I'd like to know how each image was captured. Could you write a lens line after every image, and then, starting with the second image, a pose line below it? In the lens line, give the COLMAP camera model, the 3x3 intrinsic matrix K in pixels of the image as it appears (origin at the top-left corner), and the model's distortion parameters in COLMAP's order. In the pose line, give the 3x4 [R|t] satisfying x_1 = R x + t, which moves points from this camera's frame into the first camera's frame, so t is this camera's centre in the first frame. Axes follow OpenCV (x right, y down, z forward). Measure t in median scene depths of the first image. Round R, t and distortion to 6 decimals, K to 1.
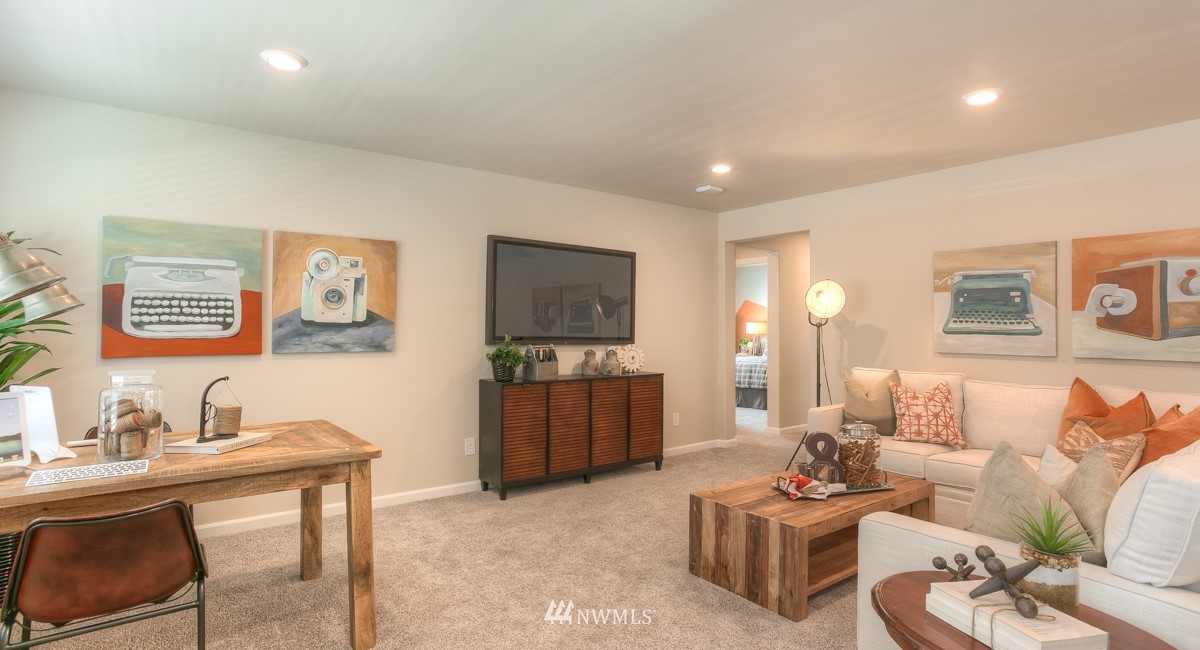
lens RADIAL K [[598.8, 0, 599.9], [0, 598.8, 325.3], [0, 0, 1]] dist [-0.027125, 0.007387]
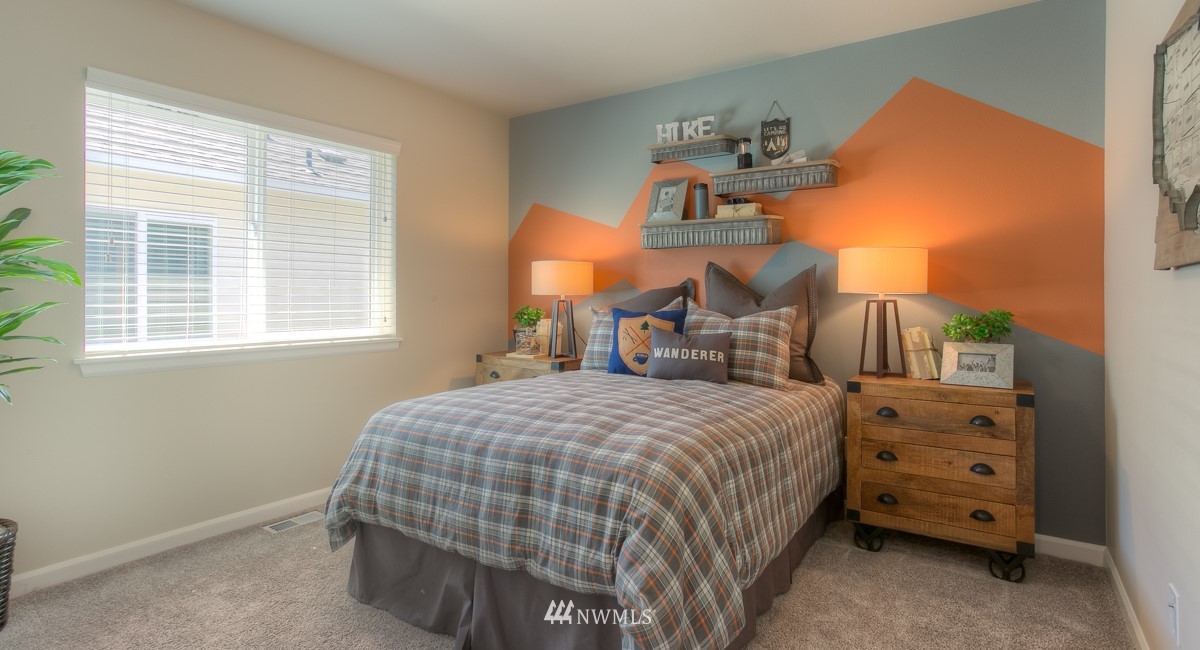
lens RADIAL K [[598.8, 0, 600.3], [0, 598.8, 317.2], [0, 0, 1]] dist [-0.027125, 0.007387]
pose [[0.951800, -0.013843, 0.306406, 0.216350], [0.003307, 0.999386, 0.034880, 0.017668], [-0.306701, -0.032186, 0.951262, 0.810345]]
